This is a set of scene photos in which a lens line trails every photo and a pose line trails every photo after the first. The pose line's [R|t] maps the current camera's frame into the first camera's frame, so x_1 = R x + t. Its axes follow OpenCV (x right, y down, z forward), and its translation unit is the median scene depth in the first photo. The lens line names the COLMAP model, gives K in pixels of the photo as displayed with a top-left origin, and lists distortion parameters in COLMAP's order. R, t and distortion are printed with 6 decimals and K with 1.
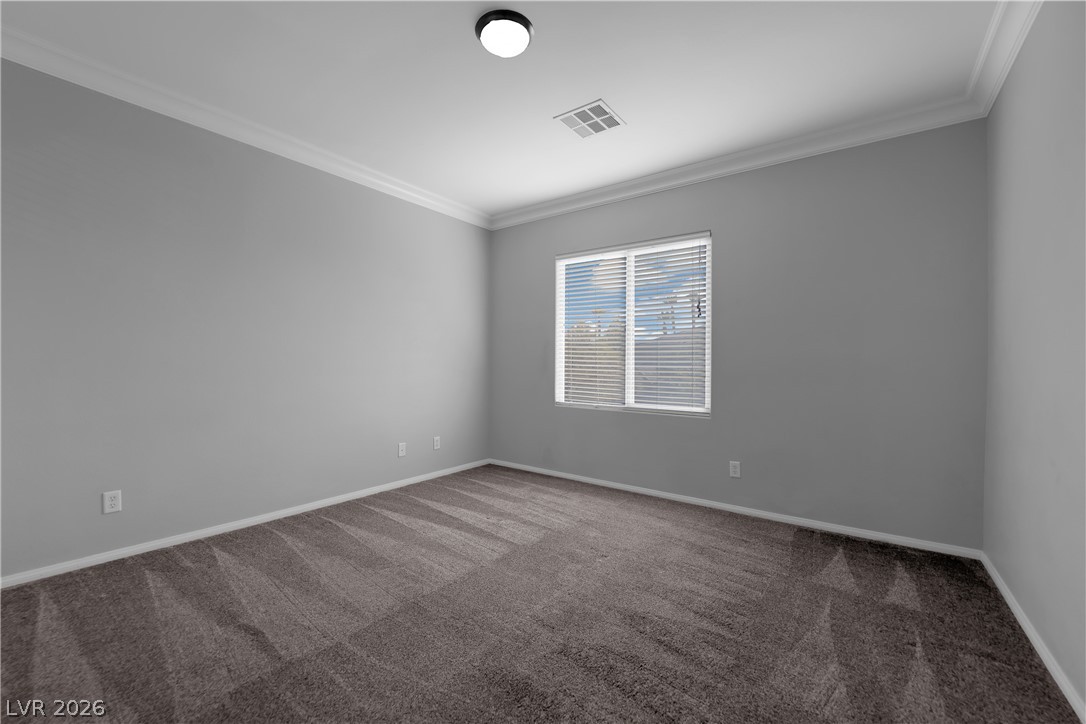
lens RADIAL K [[440.8, 0, 540.6], [0, 440.8, 363.1], [0, 0, 1]] dist [-0.004355, -0.000683]
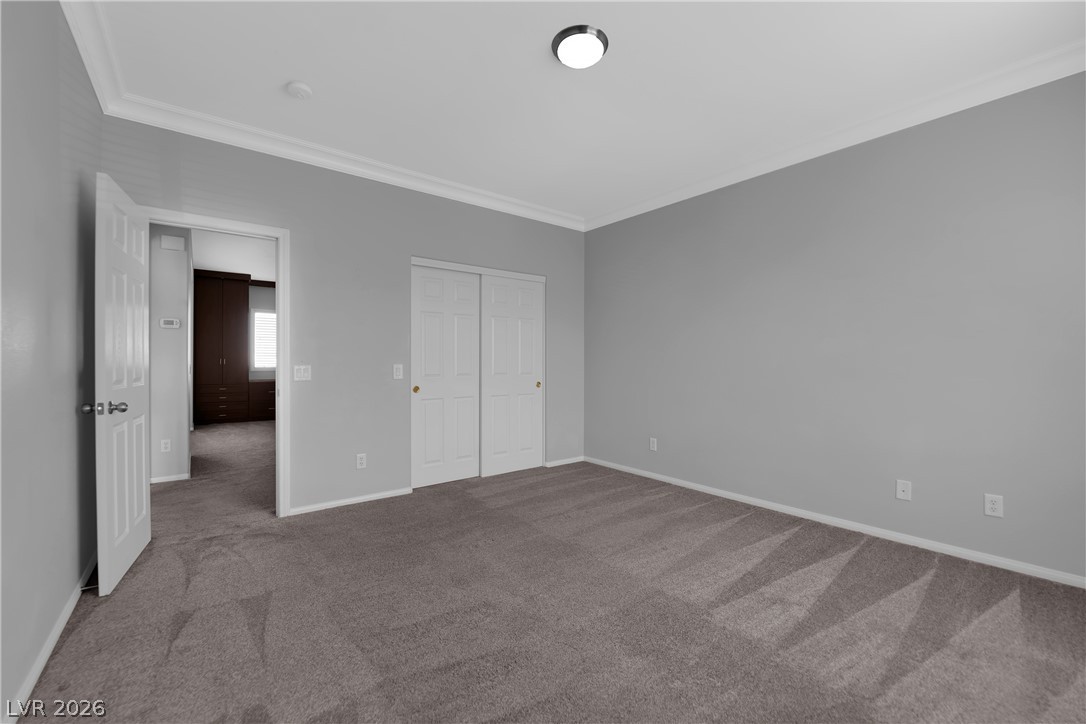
lens RADIAL K [[440.8, 0, 540.6], [0, 440.8, 363.1], [0, 0, 1]] dist [-0.004355, -0.000683]
pose [[-0.249286, 0.003729, -0.968423, 0.653315], [-0.003235, 0.999984, 0.004683, -0.009115], [0.968425, 0.004301, -0.249270, 0.795643]]
